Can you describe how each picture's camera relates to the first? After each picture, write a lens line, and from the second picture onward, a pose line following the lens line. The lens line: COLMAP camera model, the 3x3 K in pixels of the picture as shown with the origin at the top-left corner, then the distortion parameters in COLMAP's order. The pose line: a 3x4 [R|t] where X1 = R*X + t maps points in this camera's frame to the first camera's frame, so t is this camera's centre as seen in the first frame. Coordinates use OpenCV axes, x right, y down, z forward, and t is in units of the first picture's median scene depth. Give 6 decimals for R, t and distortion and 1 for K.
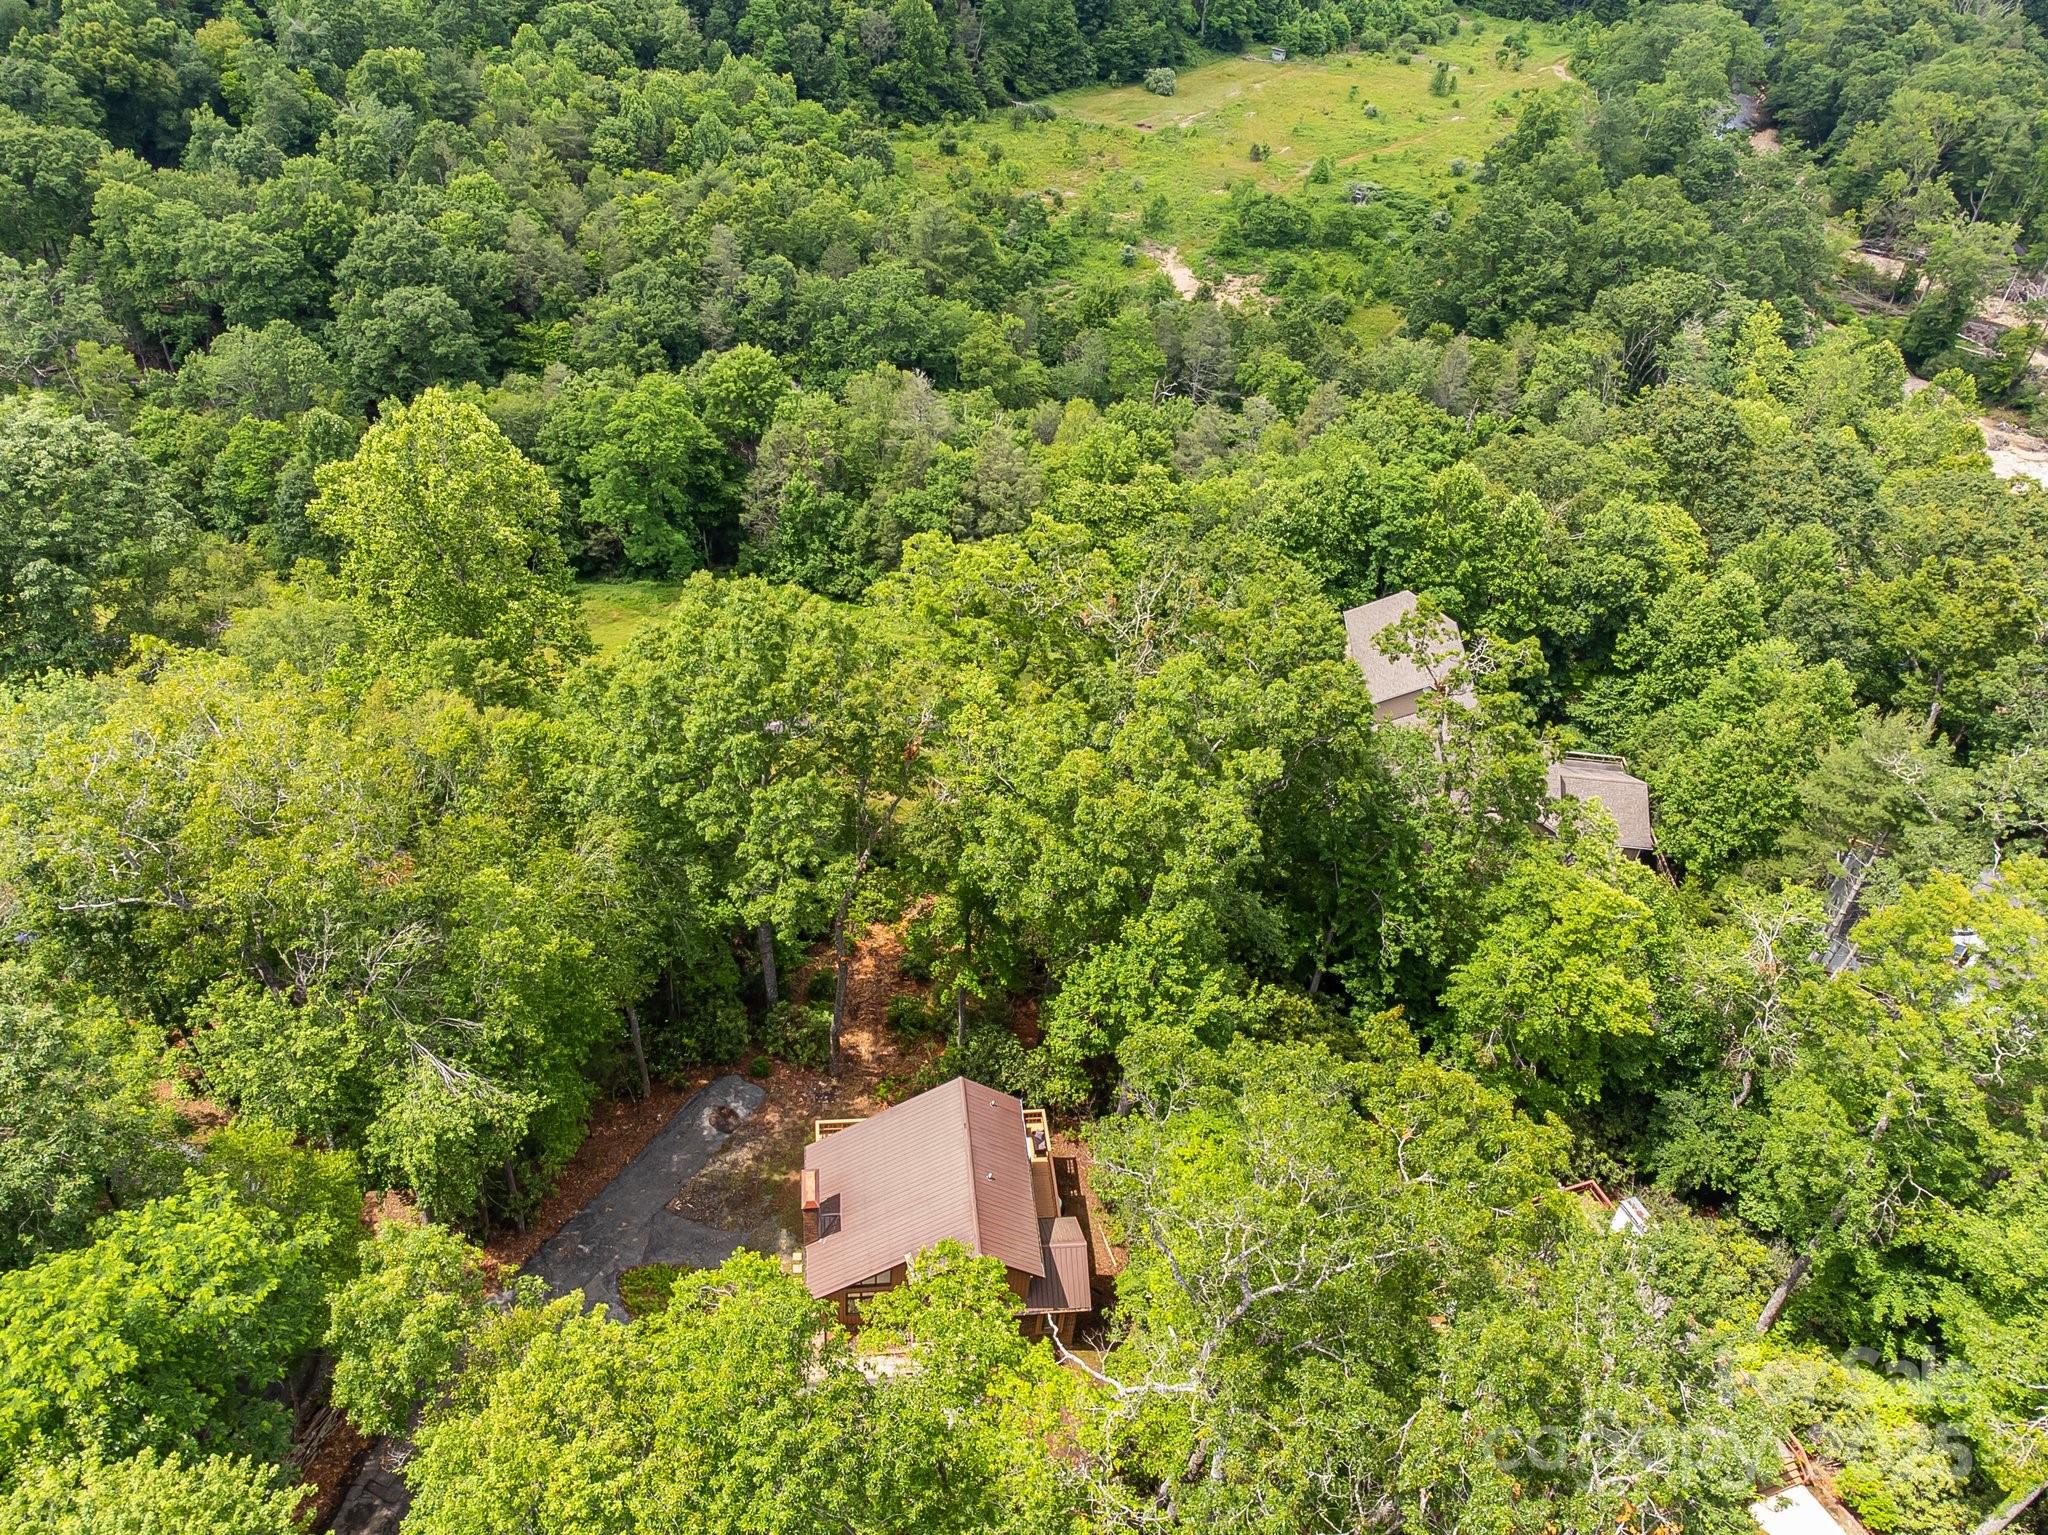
lens RADIAL K [[1554.4, 0, 1017.1], [0, 1554.4, 732.0], [0, 0, 1]] dist [0.023912, 0.010362]
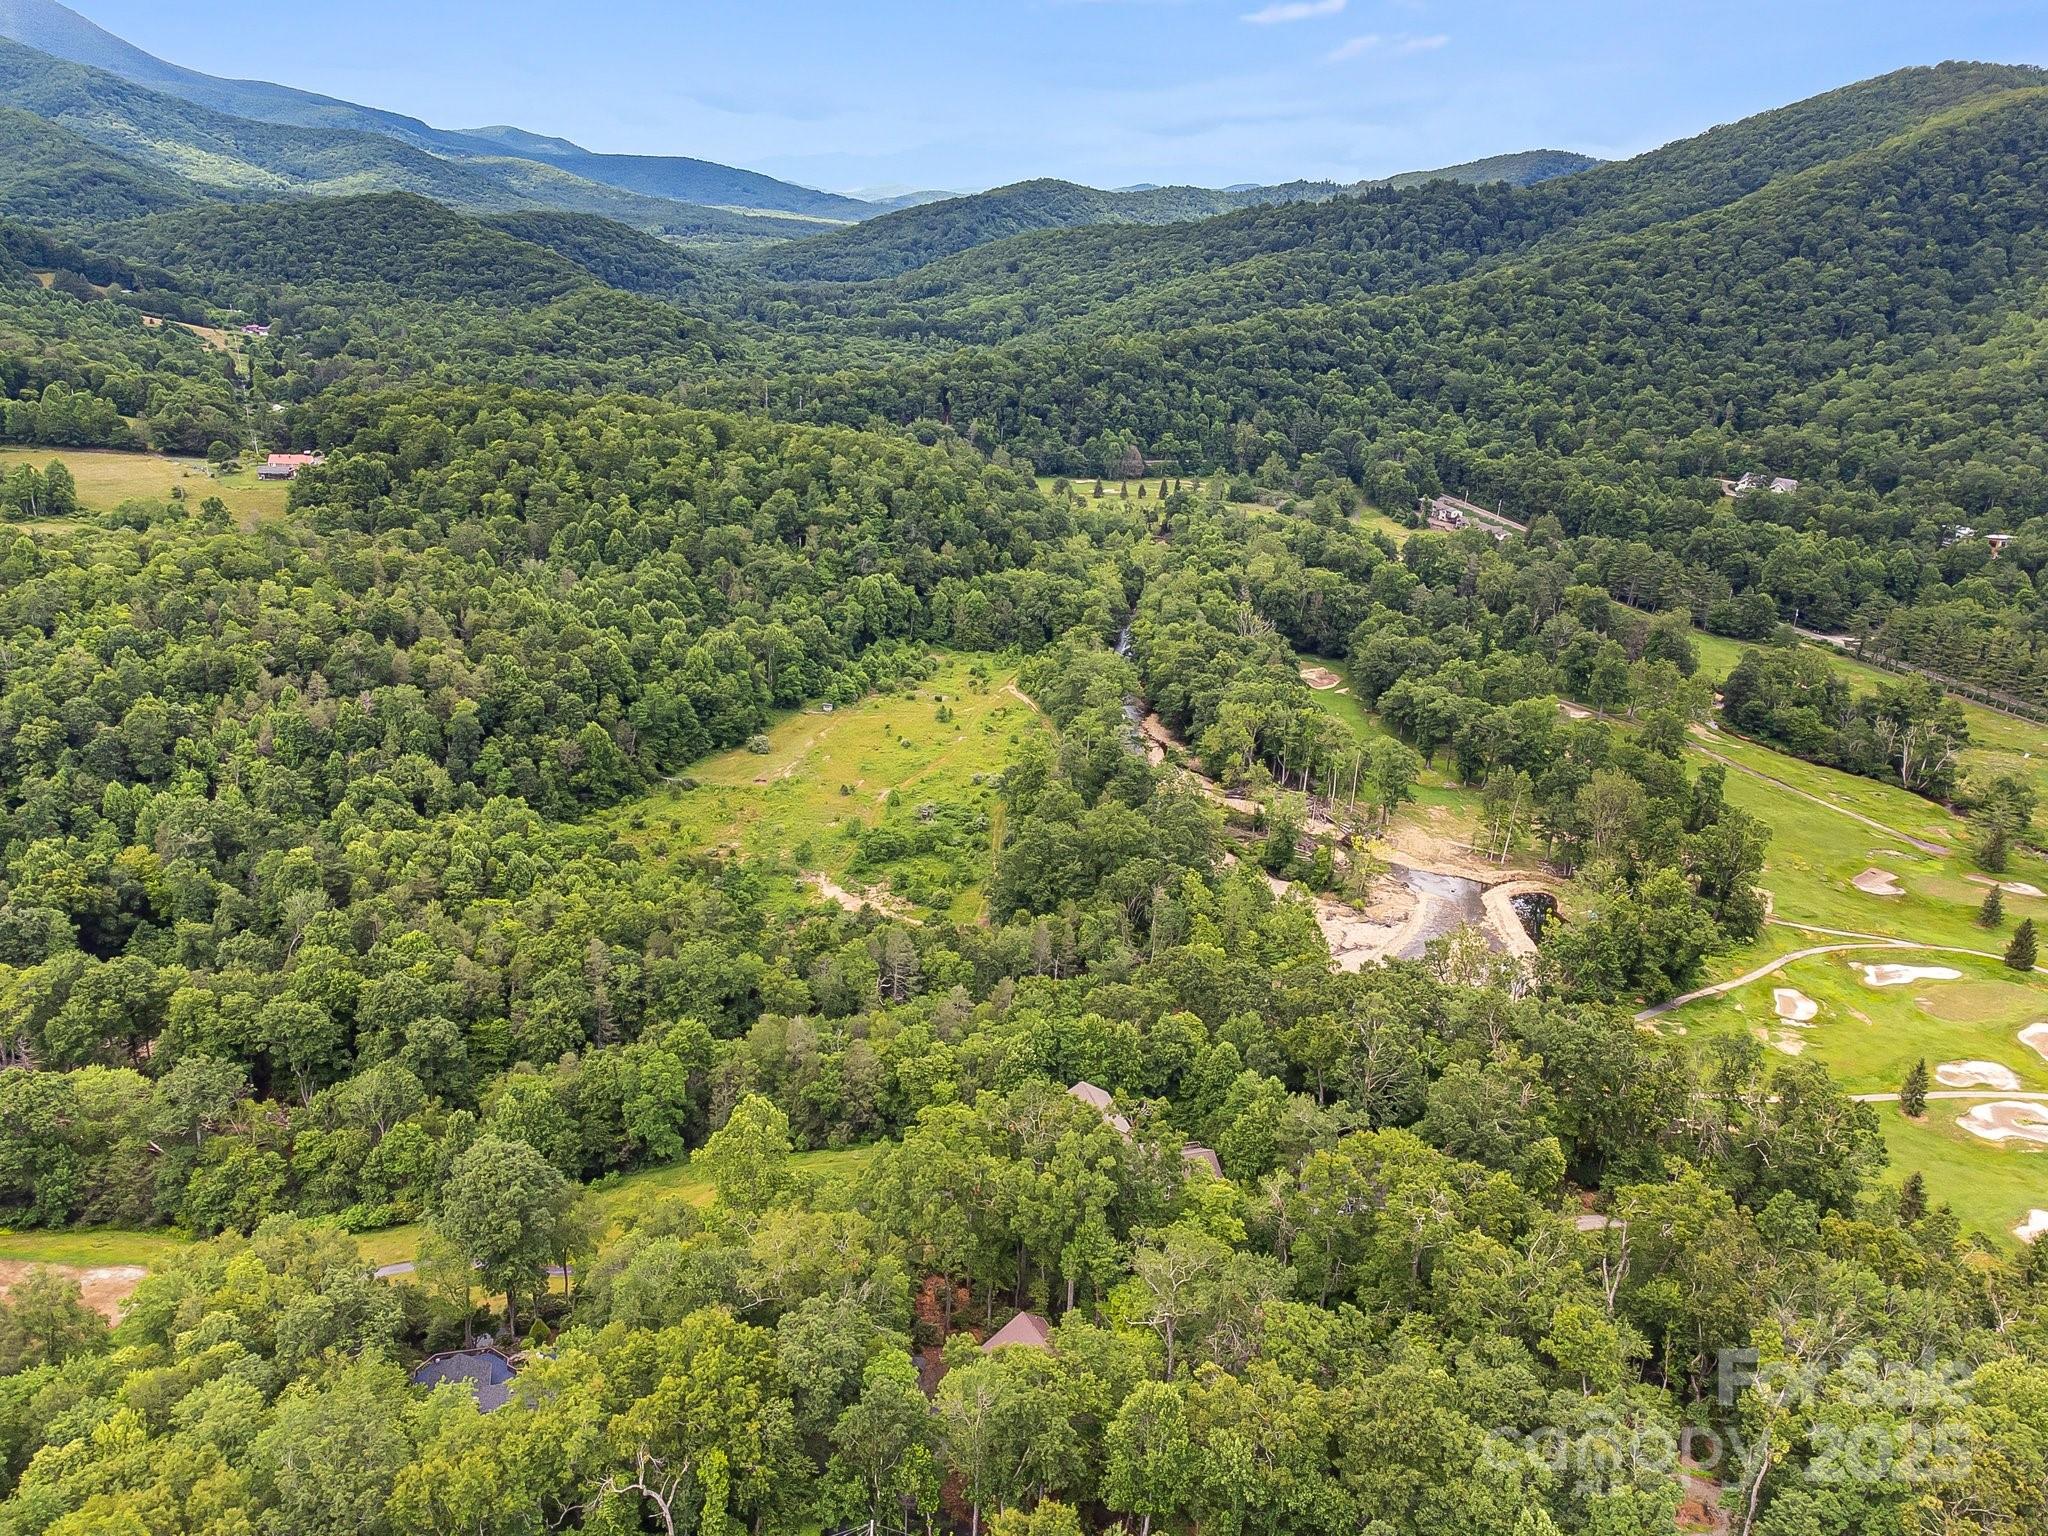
lens RADIAL K [[1554.4, 0, 1017.1], [0, 1554.4, 732.5], [0, 0, 1]] dist [0.023912, 0.010362]
pose [[0.932673, -0.138636, 0.333019, -0.199629], [0.233326, 0.935920, -0.263841, -0.000950], [-0.275101, 0.323780, 0.905255, -0.433690]]
